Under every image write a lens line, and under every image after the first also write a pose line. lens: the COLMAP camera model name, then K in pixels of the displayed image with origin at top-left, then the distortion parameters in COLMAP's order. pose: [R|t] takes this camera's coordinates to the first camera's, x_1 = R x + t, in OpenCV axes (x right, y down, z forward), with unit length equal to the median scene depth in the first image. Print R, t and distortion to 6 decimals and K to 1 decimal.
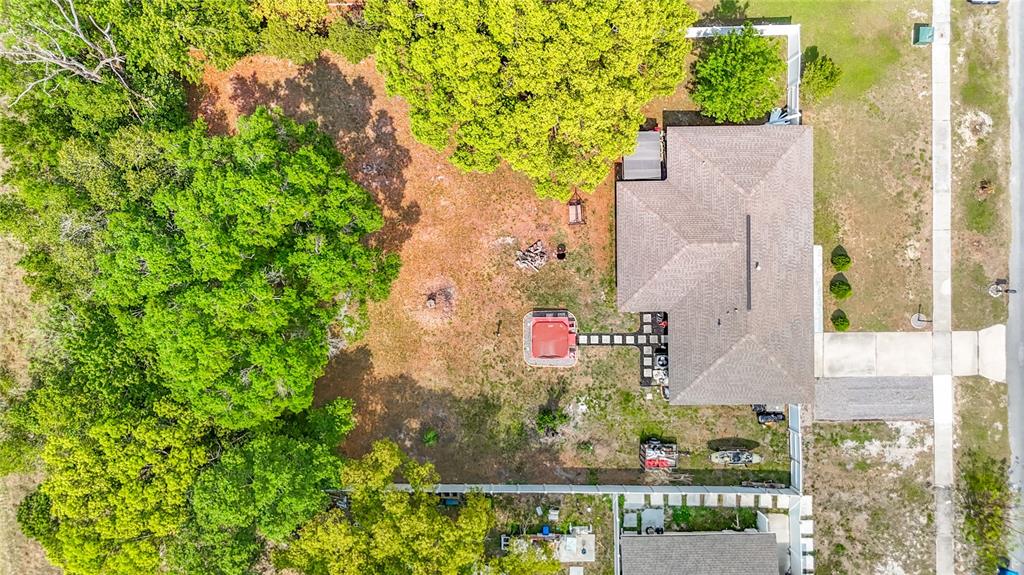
lens RADIAL K [[768.2, 0, 512.0], [0, 768.2, 287.5], [0, 0, 1]] dist [0.057865, -0.075492]
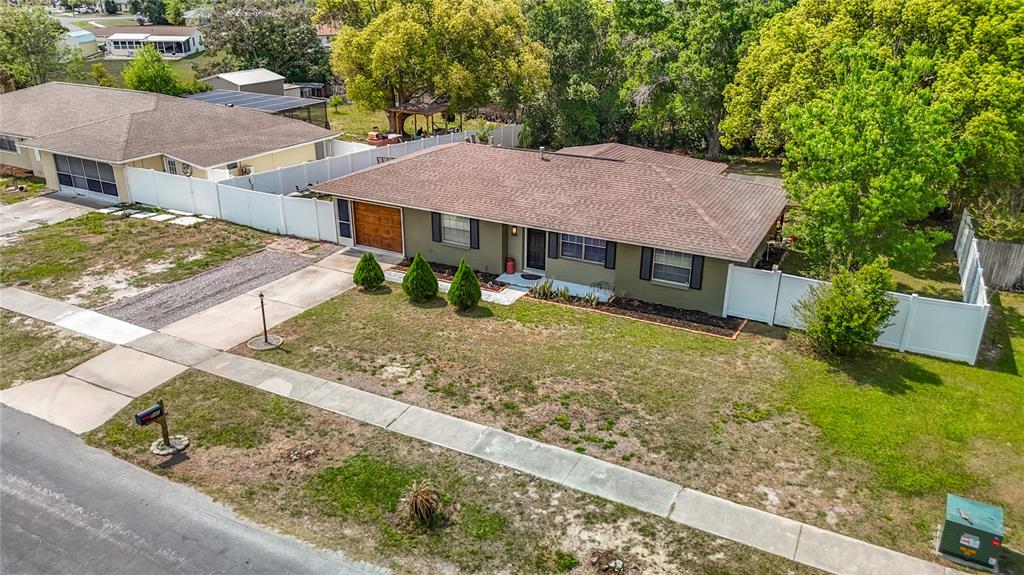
lens RADIAL K [[750.2, 0, 512.0], [0, 750.2, 287.5], [0, 0, 1]] dist [0.091625, -0.105955]
pose [[-0.472428, 0.341490, -0.812525, 0.808719], [-0.881285, -0.195773, 0.430127, -0.272530], [-0.012186, 0.919270, 0.393438, 0.791051]]
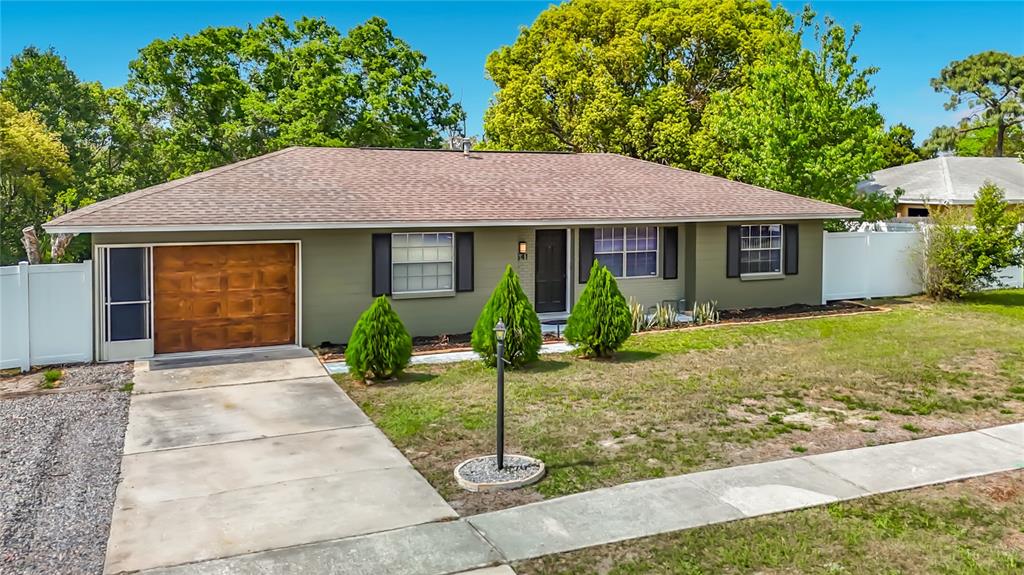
lens RADIAL K [[868.9, 0, 566.0], [0, 868.9, 213.6], [0, 0, 1]] dist [0.068382, -0.083037]
pose [[0.406747, 0.046038, -0.912380, 0.694537], [-0.913357, 0.000448, -0.407160, 0.104607], [-0.018336, 0.998940, 0.042231, 0.937625]]
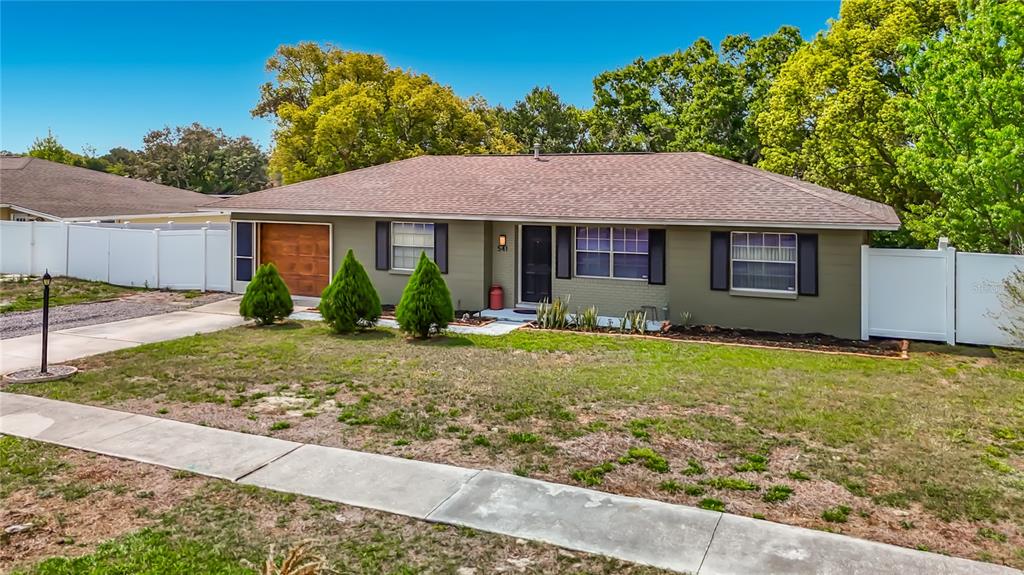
lens RADIAL K [[789.1, 0, 512.4], [0, 789.1, 181.7], [0, 0, 1]] dist [0.036308, -0.008906]
pose [[-0.424870, 0.010573, -0.905193, 0.686078], [-0.905201, -0.015820, 0.424689, -0.193674], [-0.009829, 0.999819, 0.016292, 0.934214]]
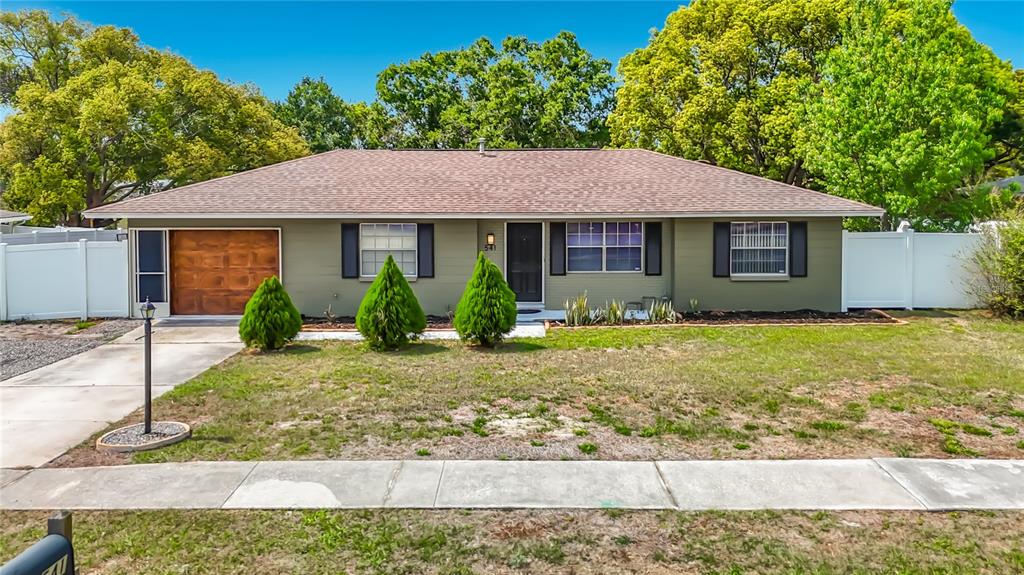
lens RADIAL K [[793.7, 0, 512.2], [0, 793.7, 205.8], [0, 0, 1]] dist [0.034696, -0.008616]
pose [[-0.018274, 0.045777, -0.998785, 0.708337], [-0.999803, -0.008598, 0.017899, -0.046413], [-0.007769, 0.998915, 0.045925, 0.936305]]
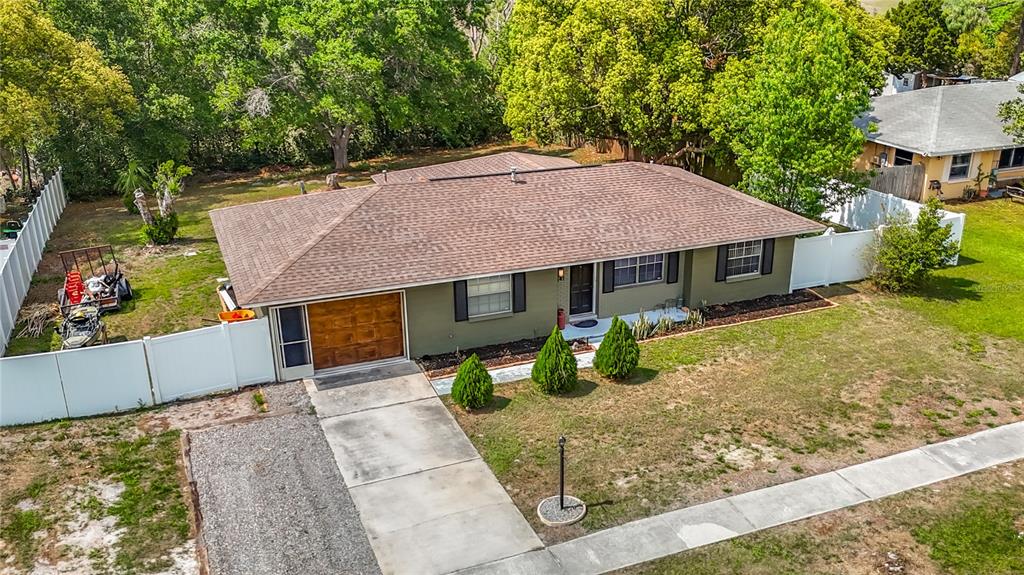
lens RADIAL K [[907.9, 0, 578.6], [0, 907.9, 330.7], [0, 0, 1]] dist [0.089906, -0.131258]
pose [[0.402558, 0.364635, -0.839636, 0.799449], [-0.915081, 0.136274, -0.379548, 0.161971], [-0.023976, 0.921125, 0.388529, 0.796938]]
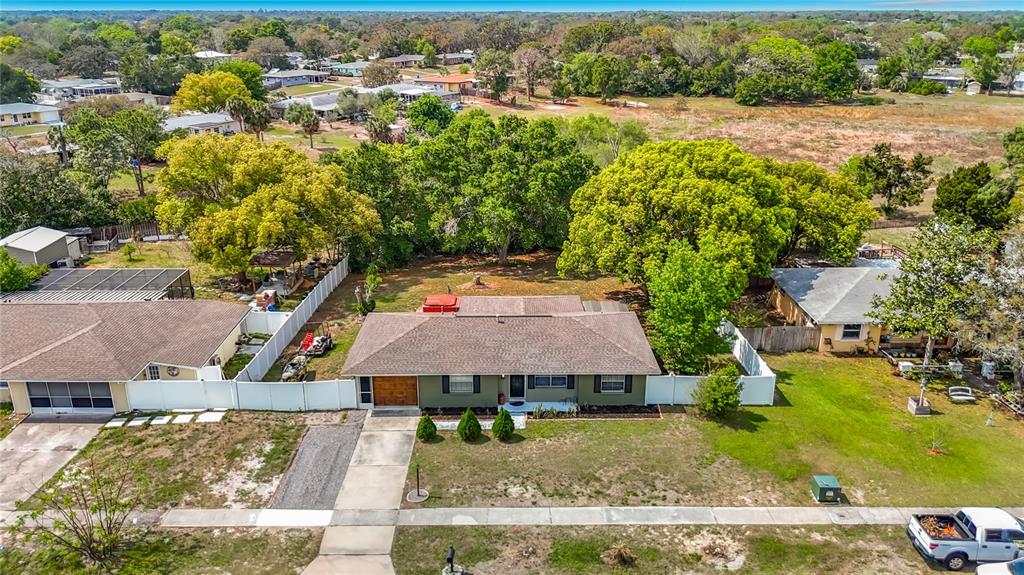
lens RADIAL K [[768.2, 0, 512.0], [0, 768.2, 287.5], [0, 0, 1]] dist [0.057865, -0.075492]
pose [[-0.005920, 0.341340, -0.939921, 1.107342], [-0.999937, -0.011012, 0.002299, -0.040664], [-0.009566, 0.939876, 0.341383, 0.588835]]
